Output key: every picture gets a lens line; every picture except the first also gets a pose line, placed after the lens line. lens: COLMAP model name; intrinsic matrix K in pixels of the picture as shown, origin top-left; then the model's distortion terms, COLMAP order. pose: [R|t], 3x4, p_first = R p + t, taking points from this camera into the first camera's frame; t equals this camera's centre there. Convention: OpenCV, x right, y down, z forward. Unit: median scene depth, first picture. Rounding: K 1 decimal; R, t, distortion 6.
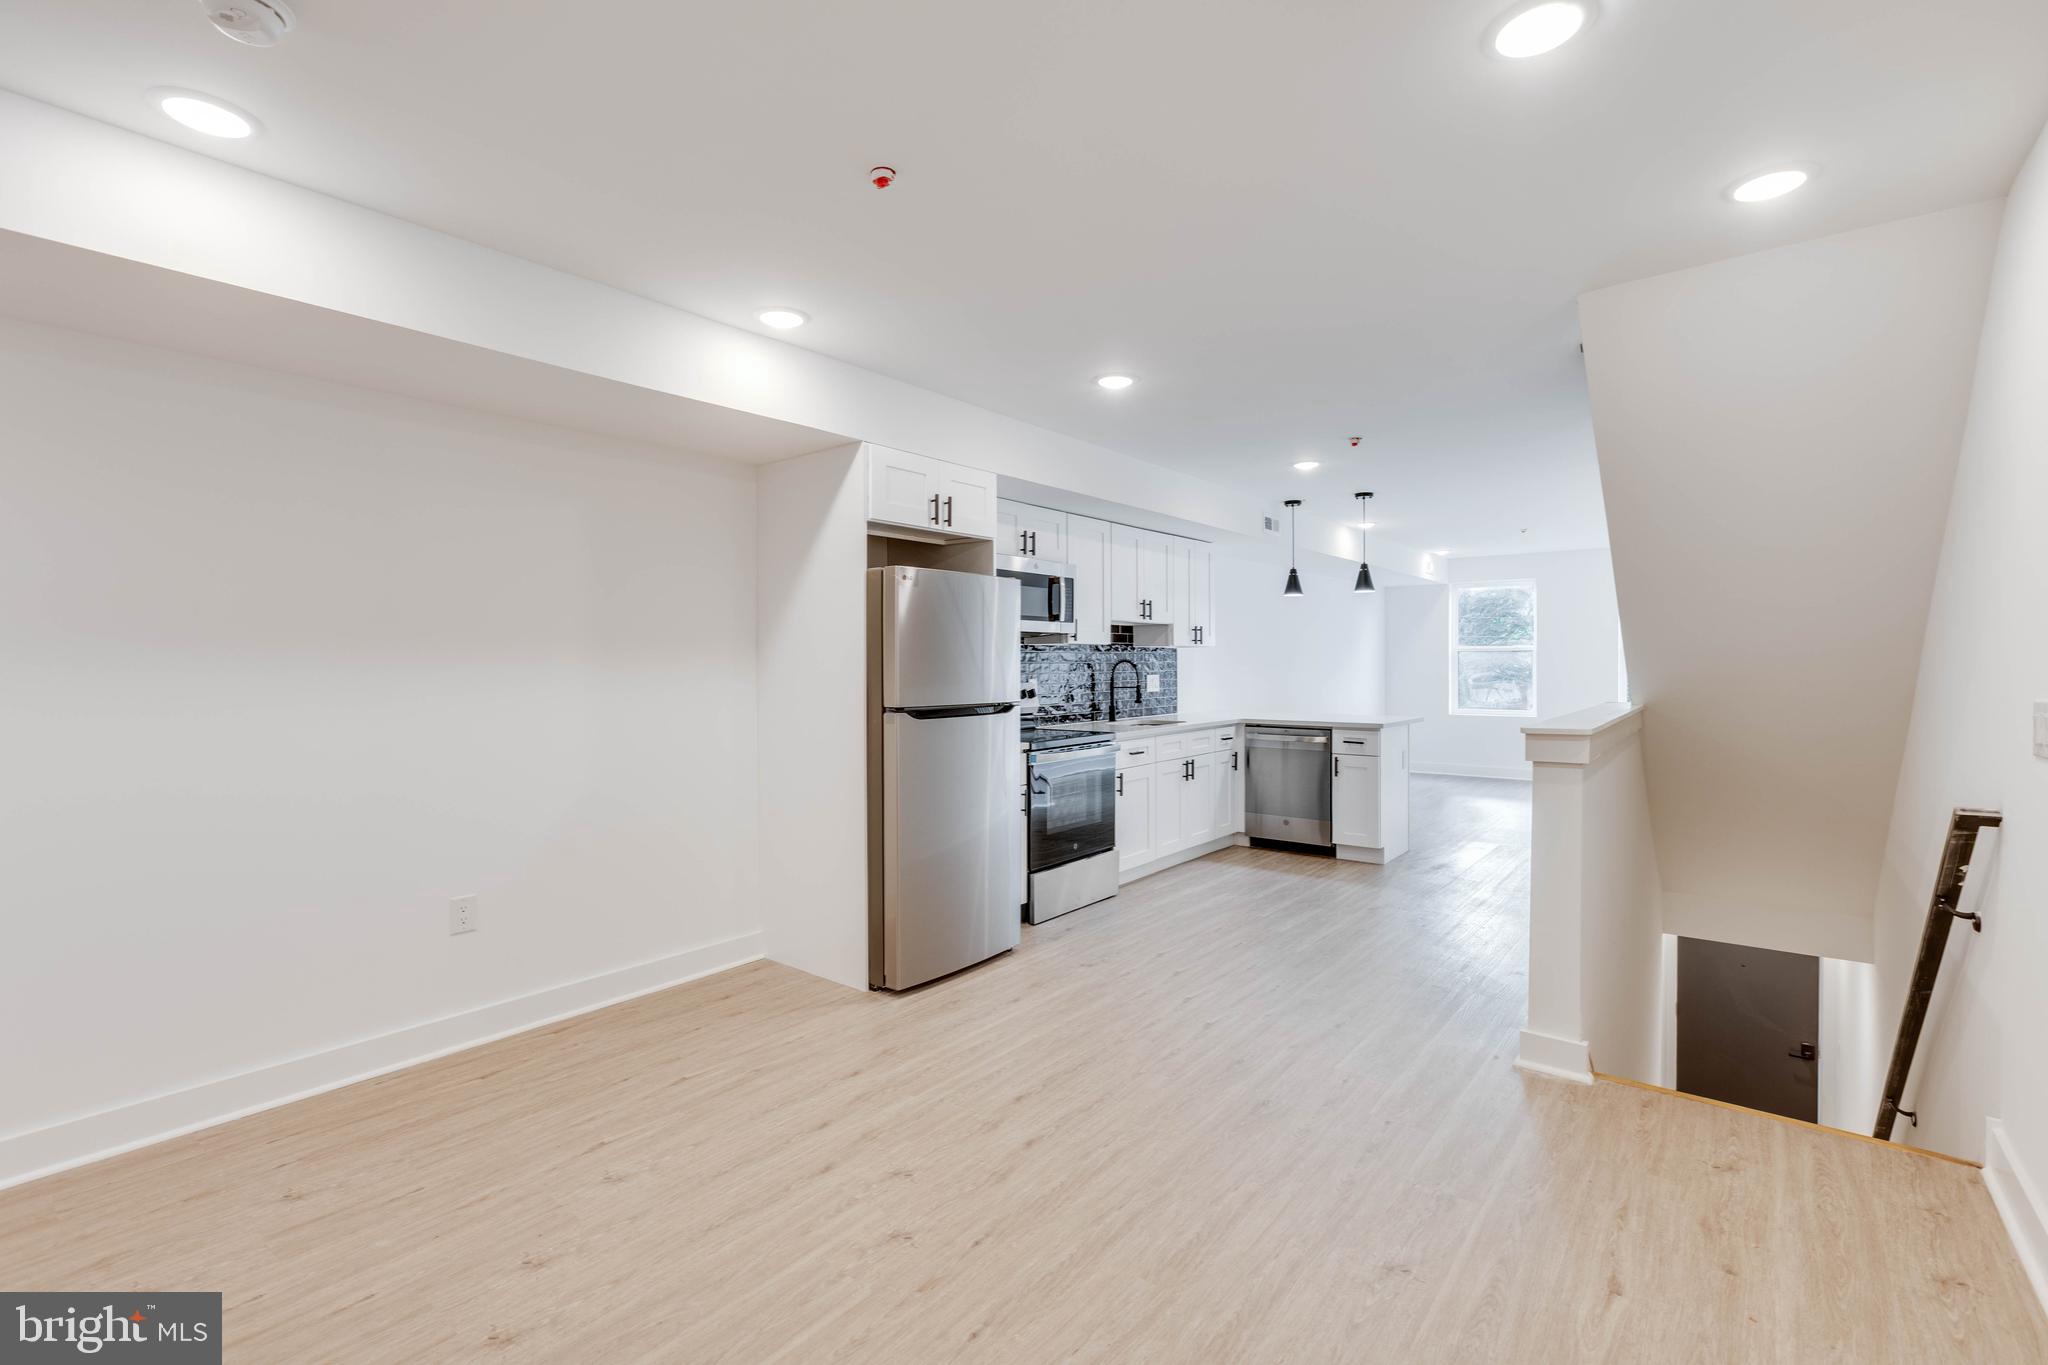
lens RADIAL K [[906.3, 0, 1021.7], [0, 906.3, 675.7], [0, 0, 1]] dist [0.007209, -0.001782]
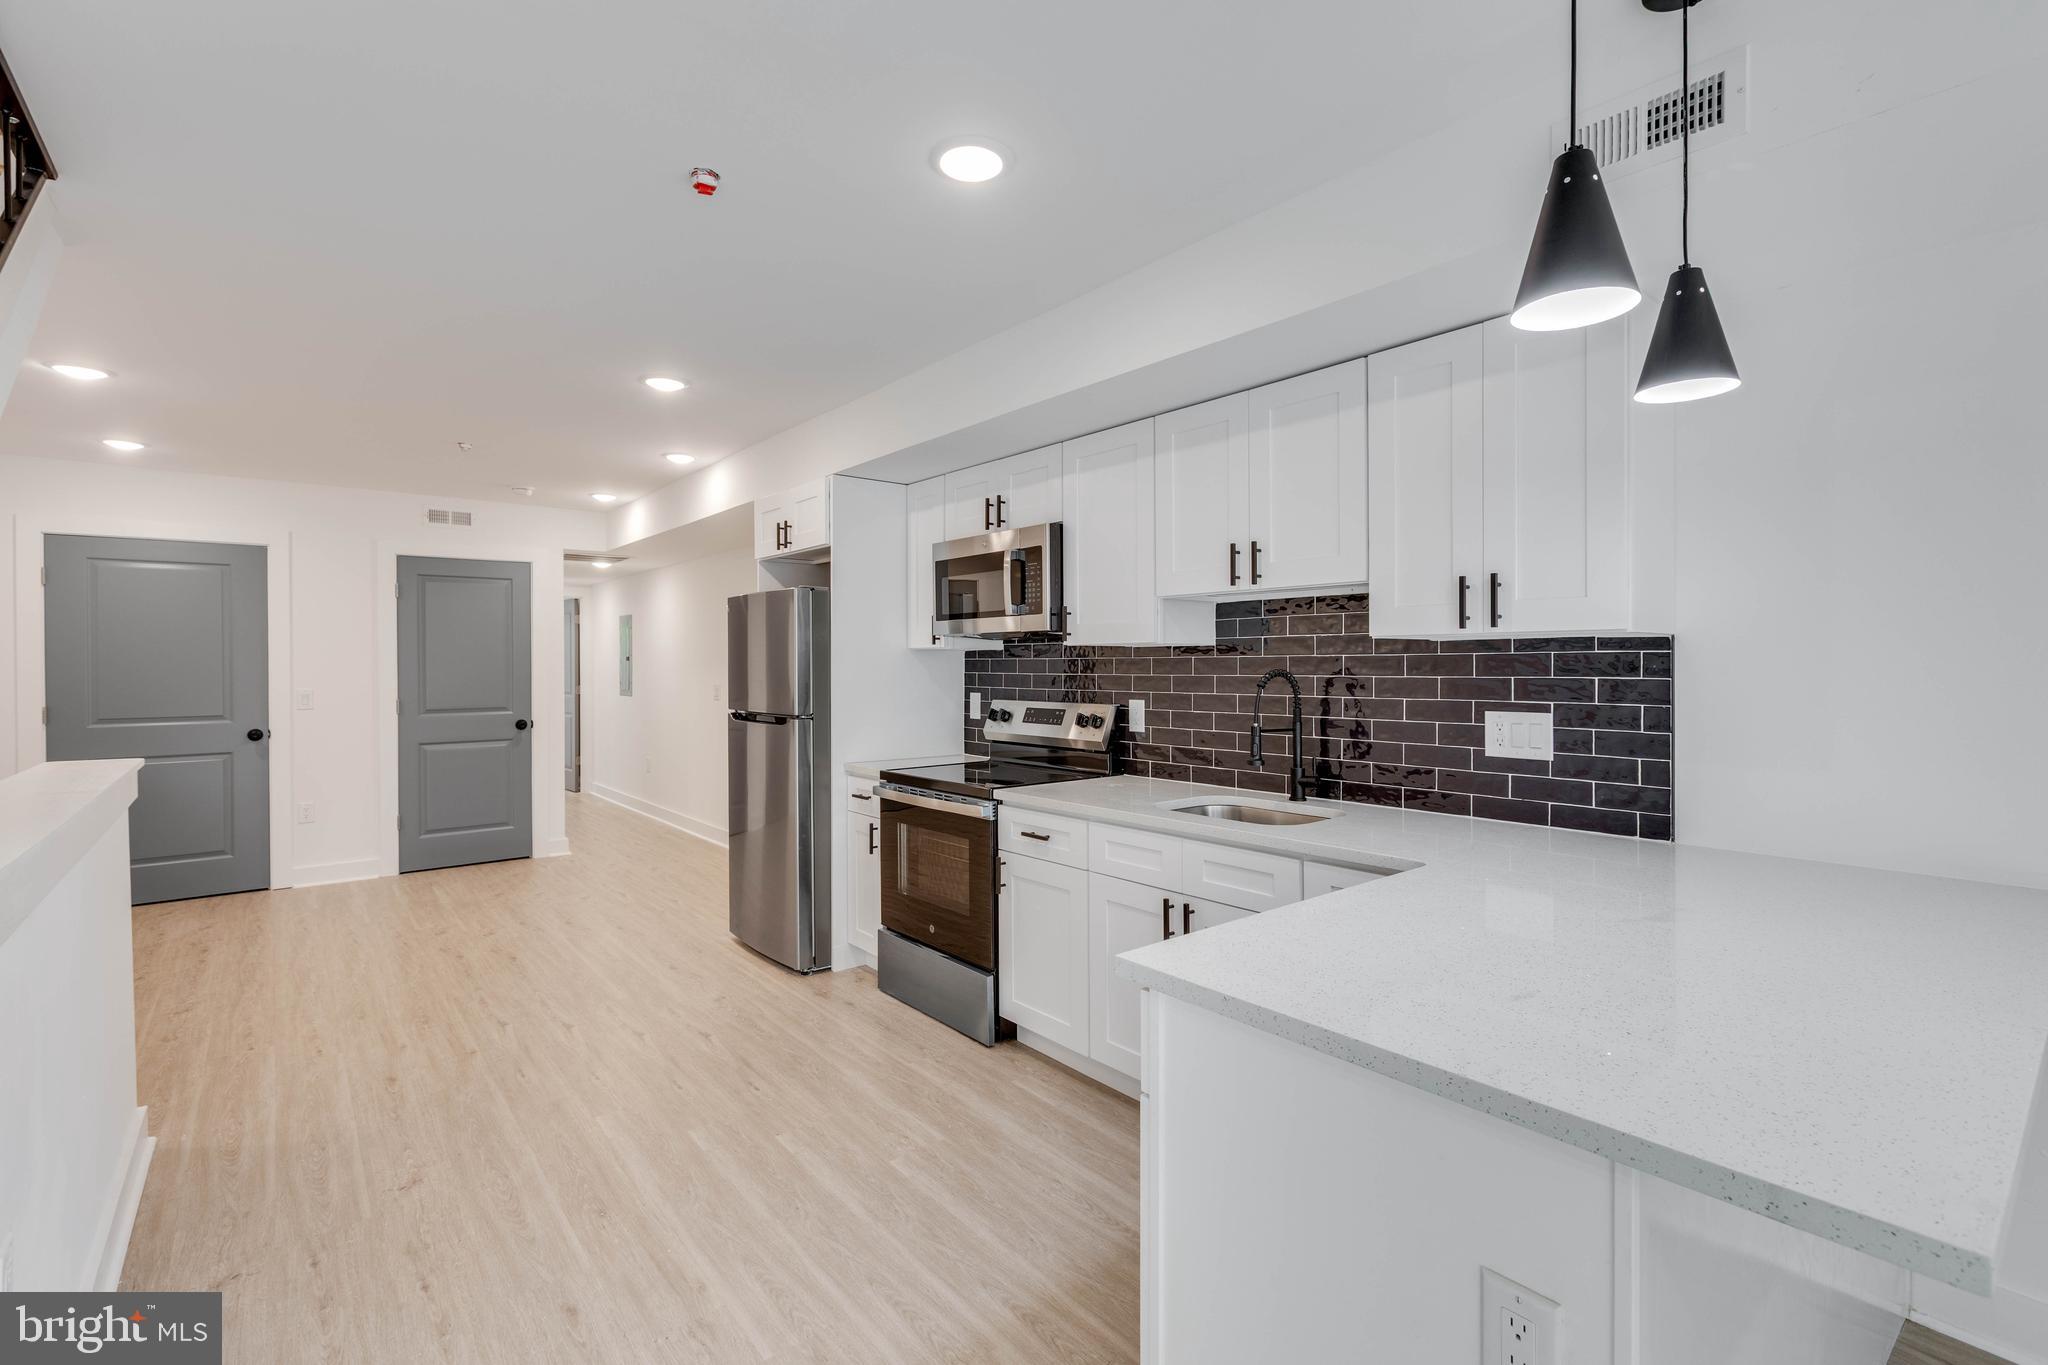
lens RADIAL K [[906.3, 0, 1041.4], [0, 906.3, 670.0], [0, 0, 1]] dist [0.007209, -0.001782]
pose [[-0.189406, 0.017960, -0.981735, 0.596162], [-0.001687, 0.999825, 0.018616, -0.026677], [0.981897, 0.005182, -0.189342, 0.964552]]
